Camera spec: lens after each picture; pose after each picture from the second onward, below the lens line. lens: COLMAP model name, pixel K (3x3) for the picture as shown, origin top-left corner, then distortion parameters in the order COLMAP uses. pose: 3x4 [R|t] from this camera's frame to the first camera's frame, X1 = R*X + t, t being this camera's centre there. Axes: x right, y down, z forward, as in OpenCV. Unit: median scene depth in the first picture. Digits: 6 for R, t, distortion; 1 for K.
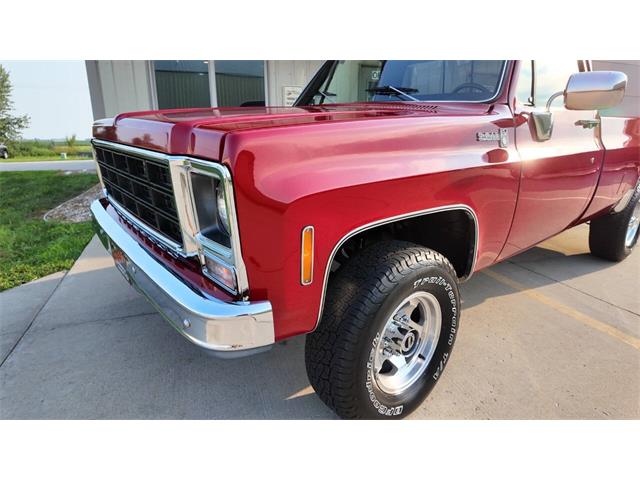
lens RADIAL K [[380.1, 0, 315.9], [0, 380.1, 237.4], [0, 0, 1]] dist [-0.001448, -0.005592]
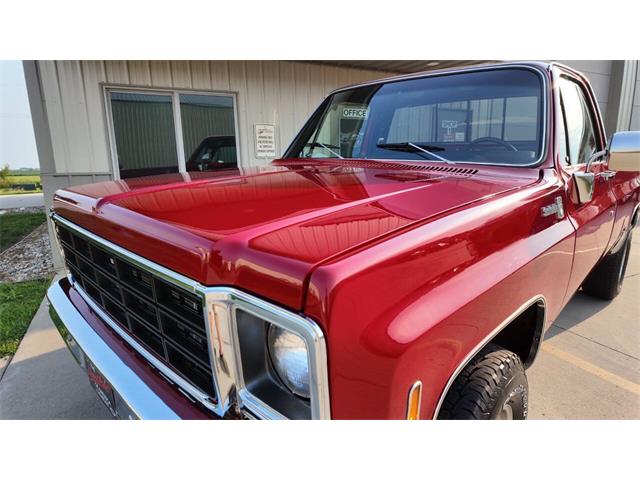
lens RADIAL K [[380.1, 0, 321.9], [0, 380.1, 239.0], [0, 0, 1]] dist [-0.001448, -0.005592]
pose [[0.991111, -0.041894, 0.126268, -0.087205], [0.049587, 0.997060, -0.058416, -0.084721], [-0.123450, 0.064158, 0.990275, 0.099526]]
